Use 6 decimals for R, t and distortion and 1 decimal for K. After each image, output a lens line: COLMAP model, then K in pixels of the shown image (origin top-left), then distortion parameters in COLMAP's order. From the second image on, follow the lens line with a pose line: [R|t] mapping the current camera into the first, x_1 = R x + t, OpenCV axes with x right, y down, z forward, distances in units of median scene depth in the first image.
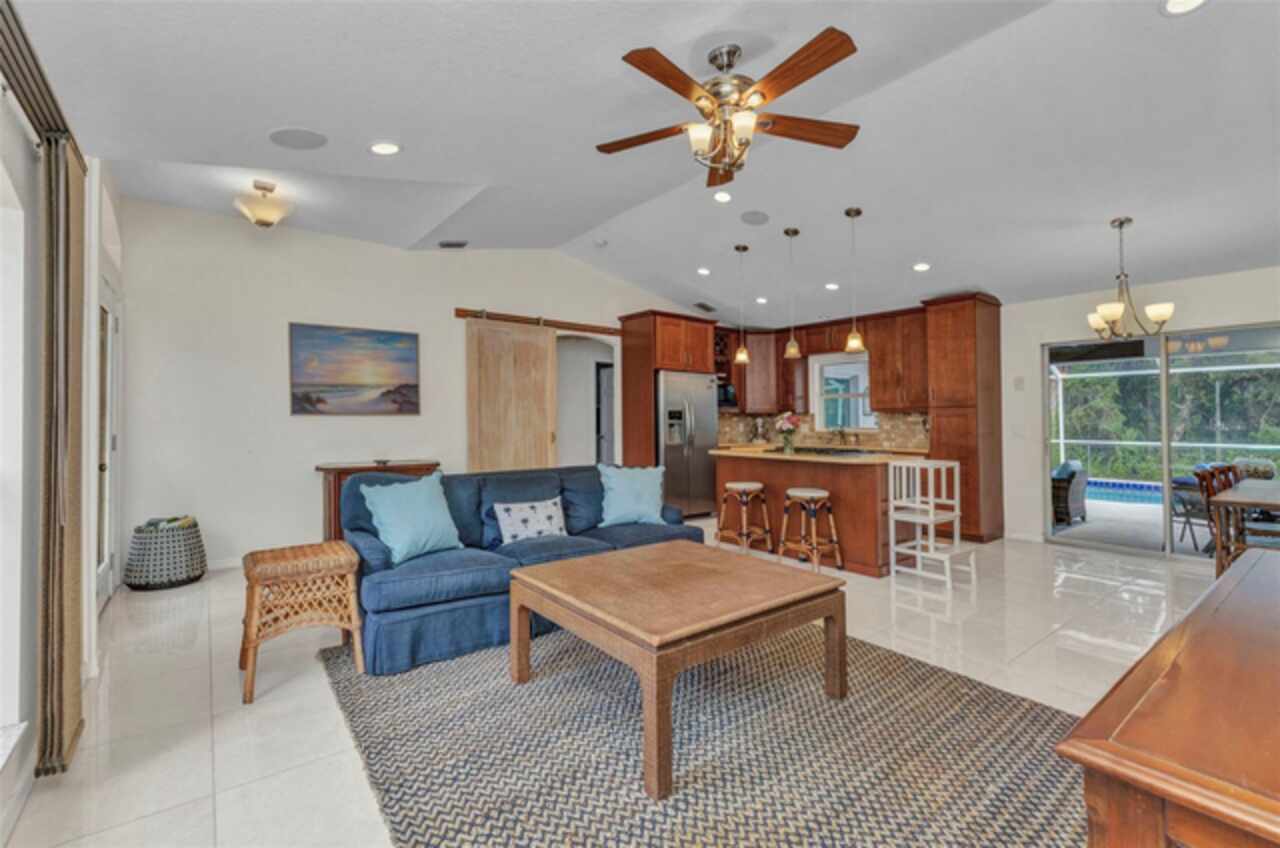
lens RADIAL K [[556.2, 0, 645.6], [0, 556.2, 412.0], [0, 0, 1]] dist [0.003334, 0.000137]
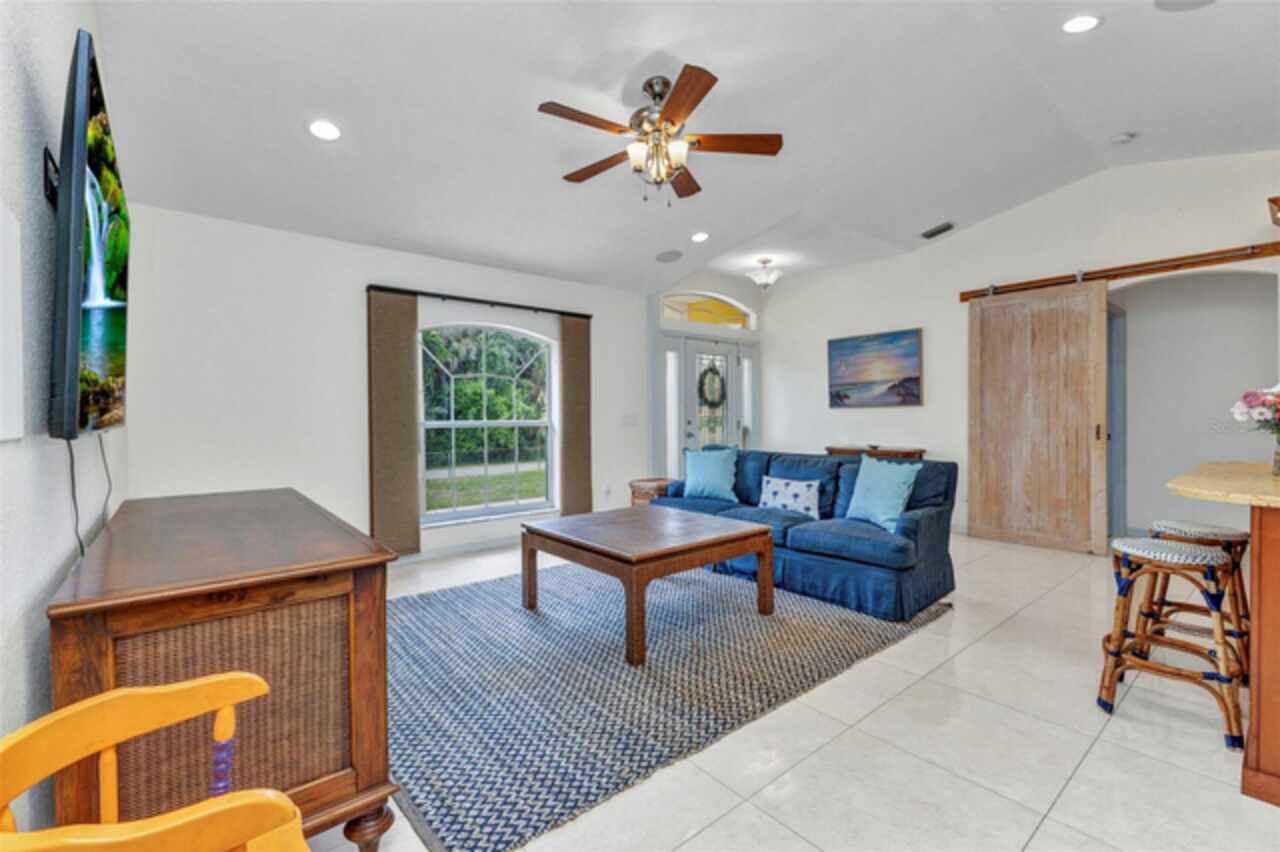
lens RADIAL K [[554.5, 0, 653.9], [0, 554.5, 434.6], [0, 0, 1]] dist [0.003184, 0.000265]
pose [[0.039112, 0.028965, -0.998815, 0.618191], [0.016648, 0.999422, 0.029635, 0.020095], [0.999096, -0.017788, 0.038608, 0.452038]]
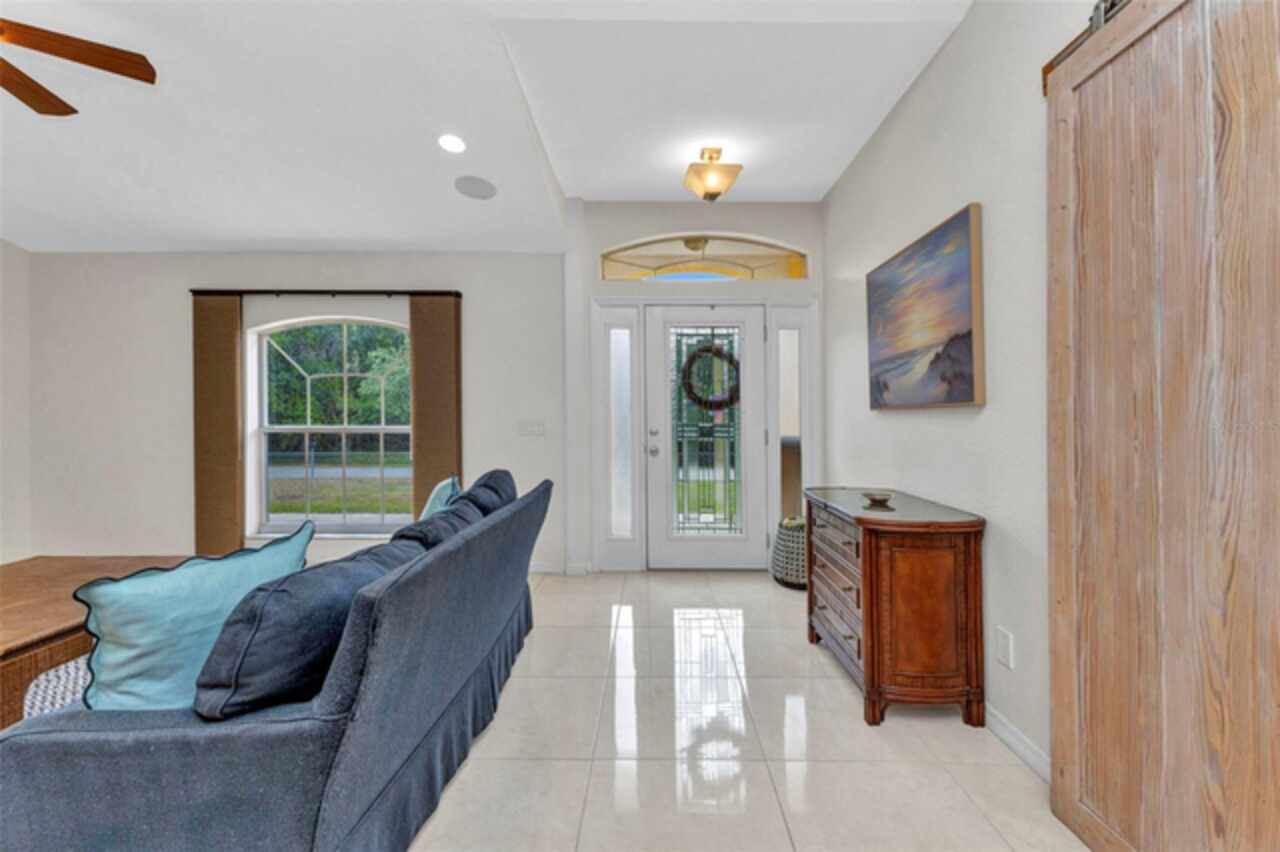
lens RADIAL K [[554.9, 0, 656.1], [0, 554.9, 416.3], [0, 0, 1]] dist [0.003840, -0.000372]
pose [[-0.614411, -0.002699, -0.788981, 0.053060], [0.007416, 0.999930, -0.009195, 0.015435], [0.788951, -0.011501, -0.614349, 1.059510]]
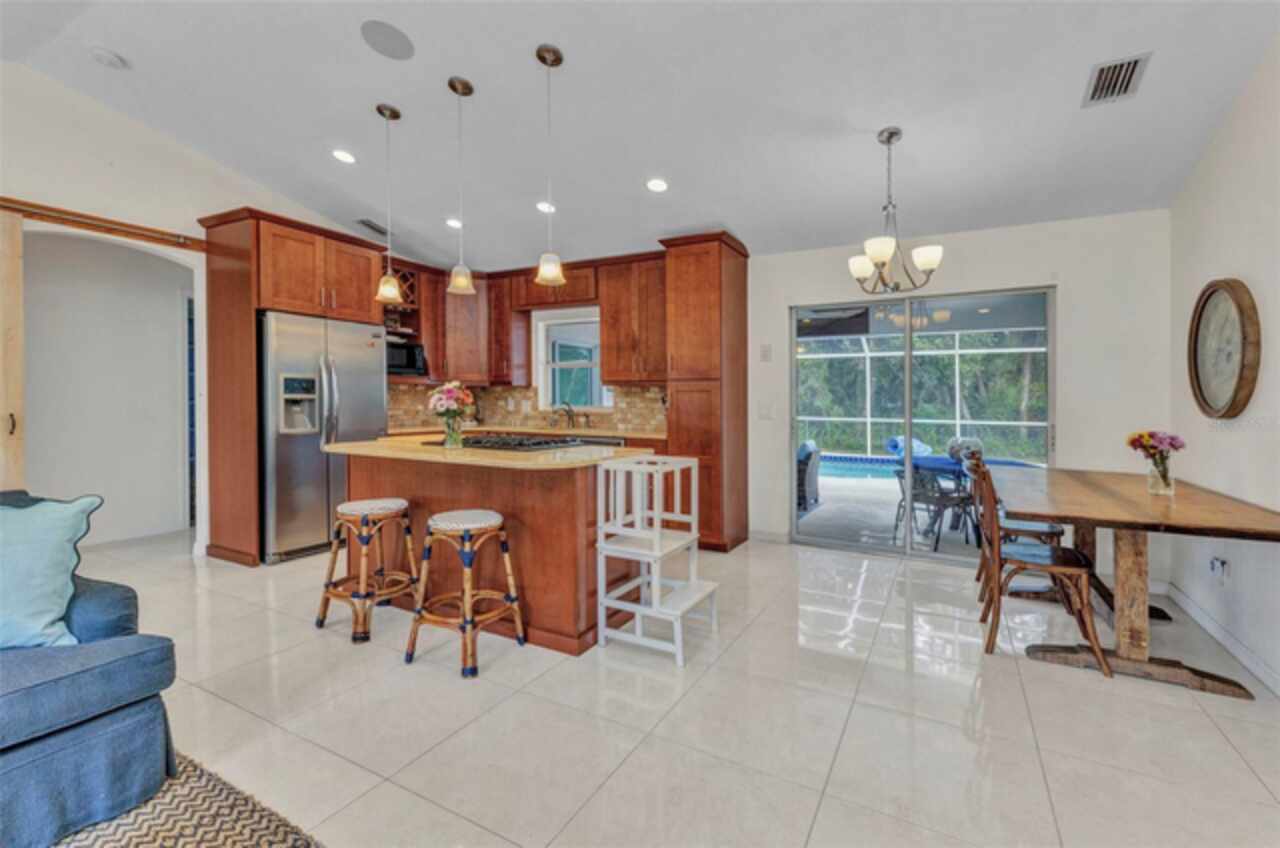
lens RADIAL K [[563.8, 0, 647.8], [0, 563.8, 385.7], [0, 0, 1]] dist [0.015365, -0.004175]
pose [[0.918253, 0.014500, 0.395728, 0.191481], [-0.012835, 0.999894, -0.006854, 0.006131], [-0.395786, 0.001214, 0.918342, 0.321480]]
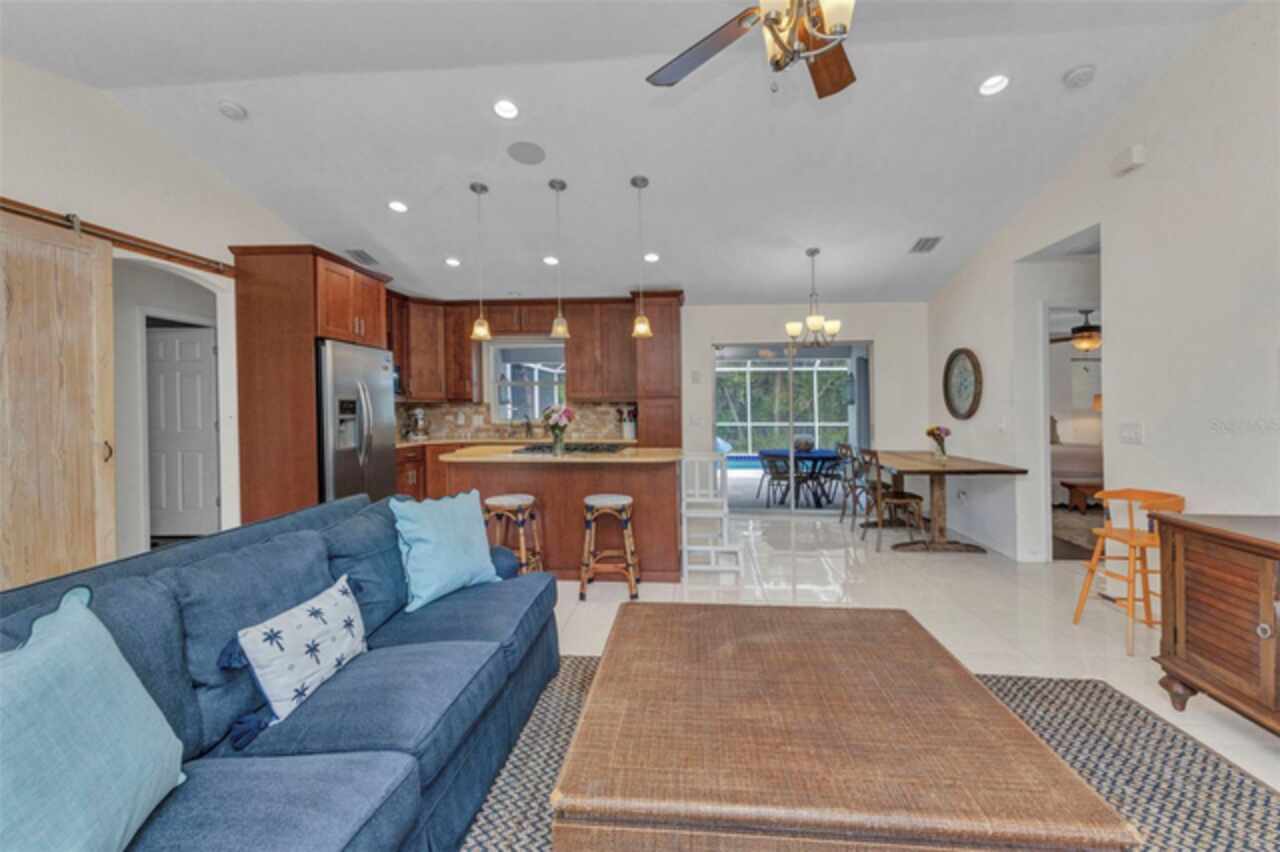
lens RADIAL K [[561.7, 0, 644.3], [0, 561.7, 386.6], [0, 0, 1]] dist [0.020101, 0.000088]
pose [[0.688344, 0.019190, 0.725130, -0.241795], [-0.005244, 0.999756, -0.021480, -0.007460], [-0.725365, 0.010984, 0.688277, 0.308692]]
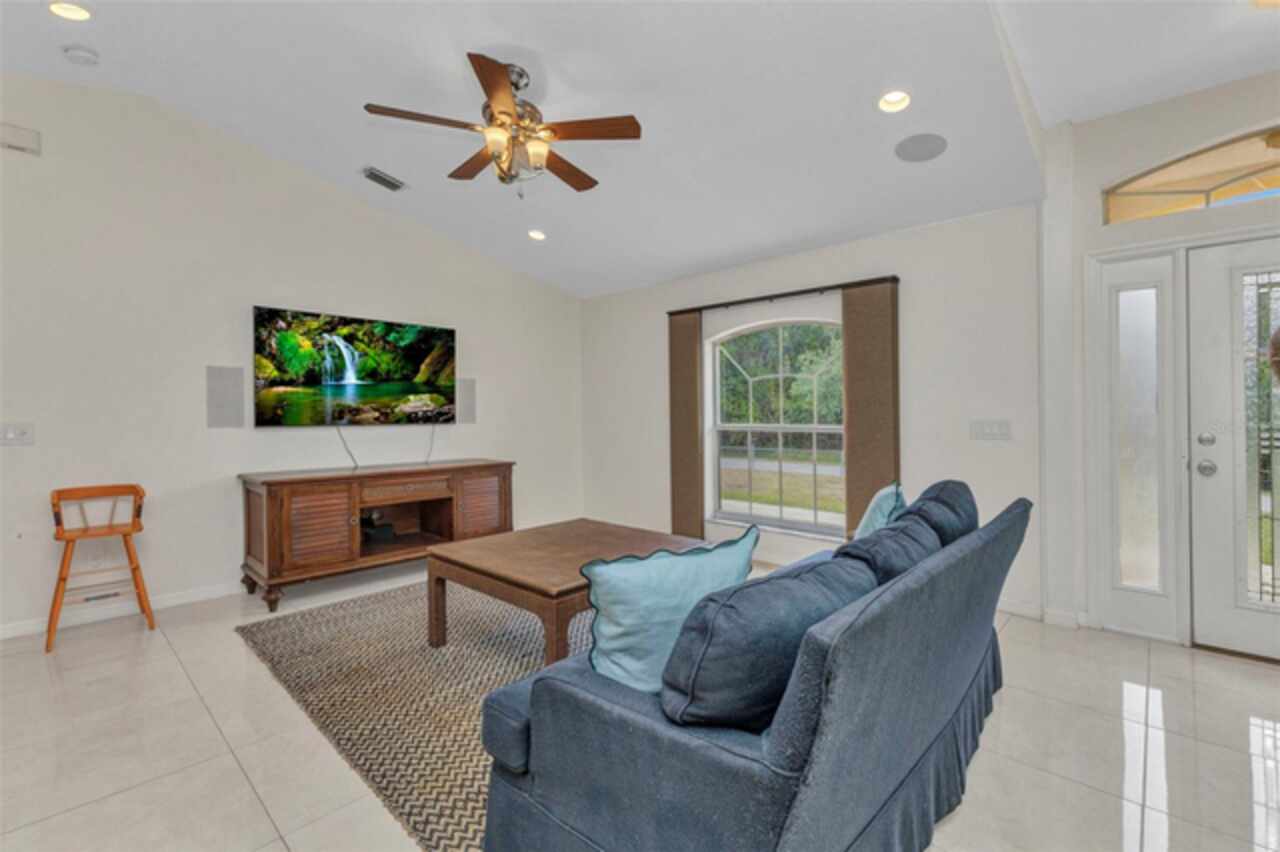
lens RADIAL K [[554.2, 0, 644.5], [0, 554.2, 398.7], [0, 0, 1]] dist [0.035225, 0.000124]
pose [[-0.986840, -0.005345, -0.161610, 0.031994], [0.001547, 0.999096, -0.042487, 0.014231], [0.161691, -0.042178, -0.985940, 0.997886]]
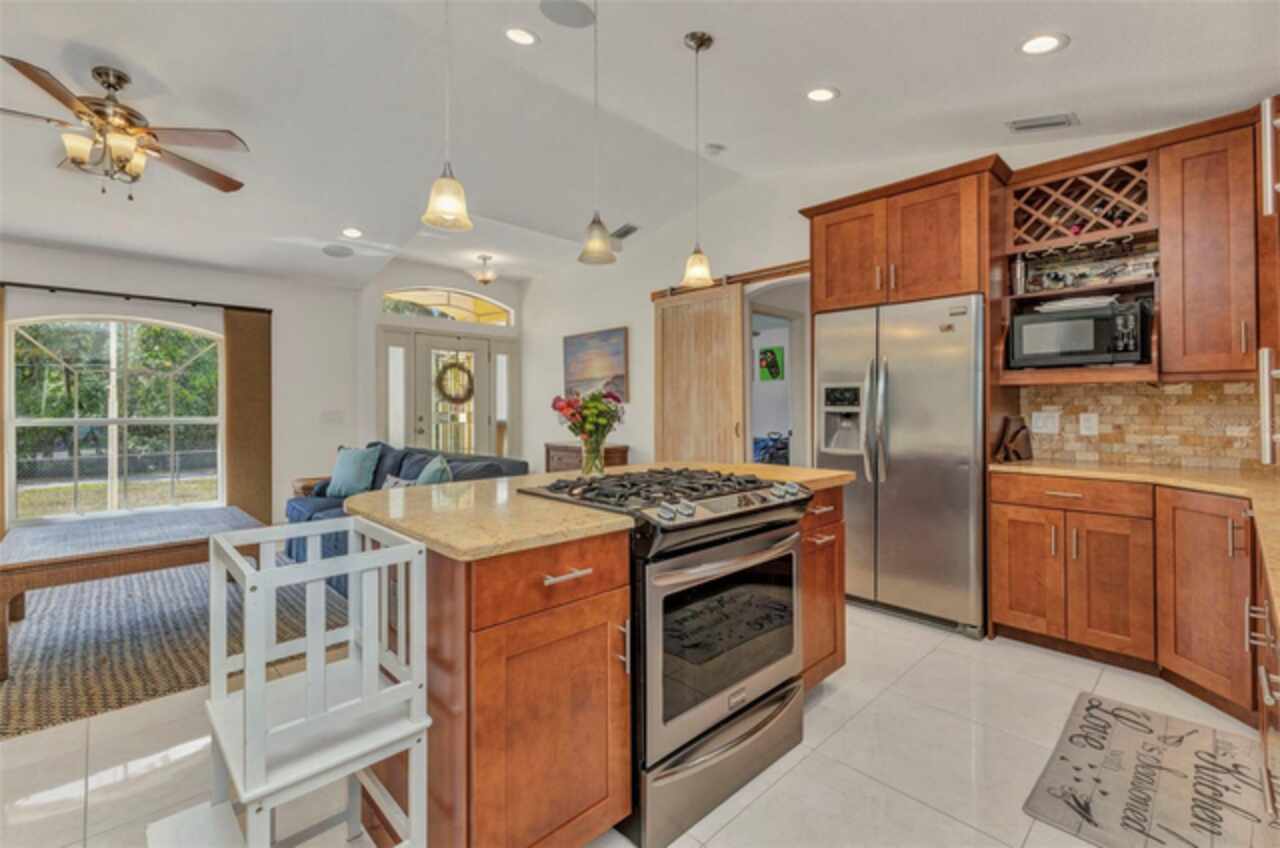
lens RADIAL K [[556.2, 0, 645.6], [0, 556.2, 412.0], [0, 0, 1]] dist [0.003334, 0.000137]
pose [[0.107173, 0.004444, -0.994230, 0.653587], [0.017267, 0.999831, 0.006330, 0.016847], [0.994090, -0.017846, 0.107078, 0.918838]]
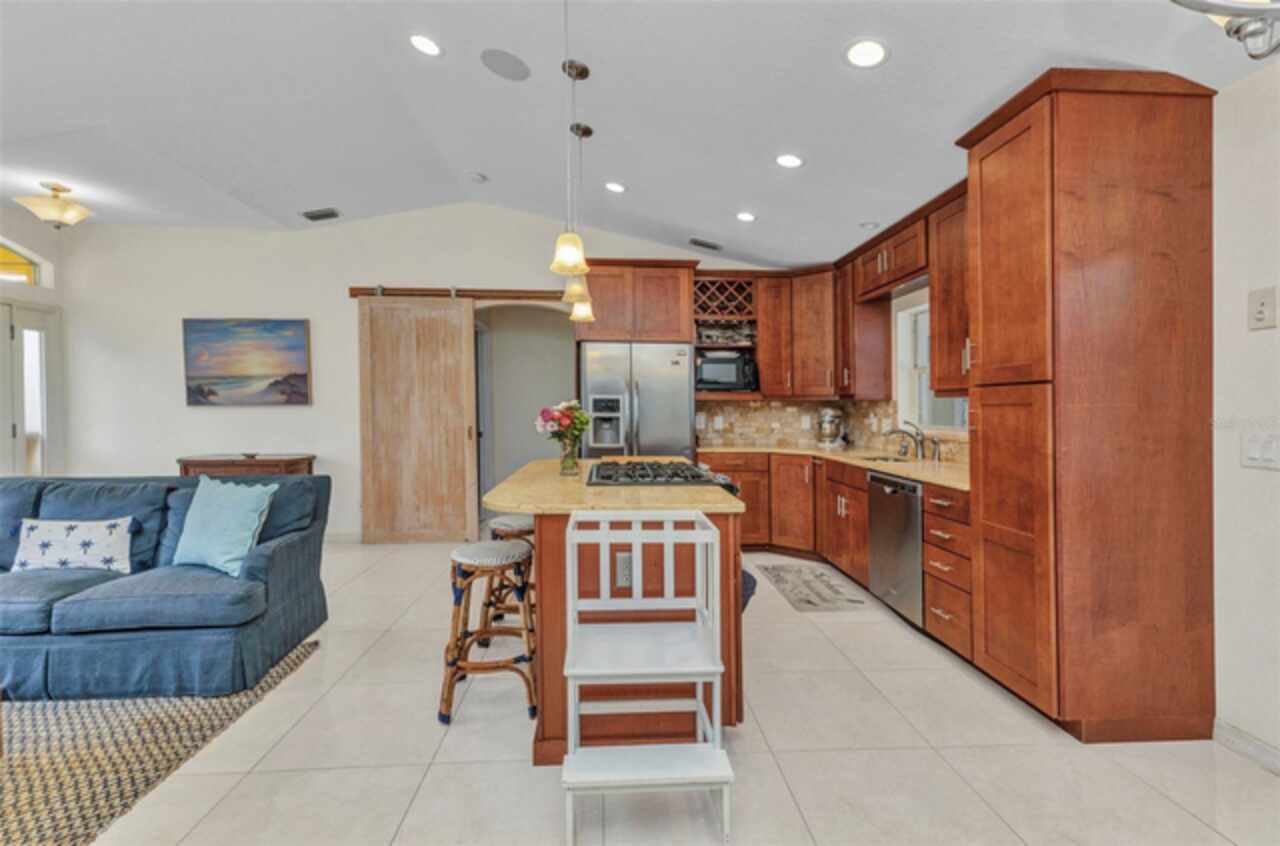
lens RADIAL K [[559.5, 0, 641.0], [0, 559.5, 413.6], [0, 0, 1]] dist [0.008235, 0.000790]
pose [[0.823030, 0.005485, -0.567972, 0.587131], [0.008151, 0.999736, 0.021466, 0.002170], [0.567940, -0.022297, 0.822768, 0.536407]]
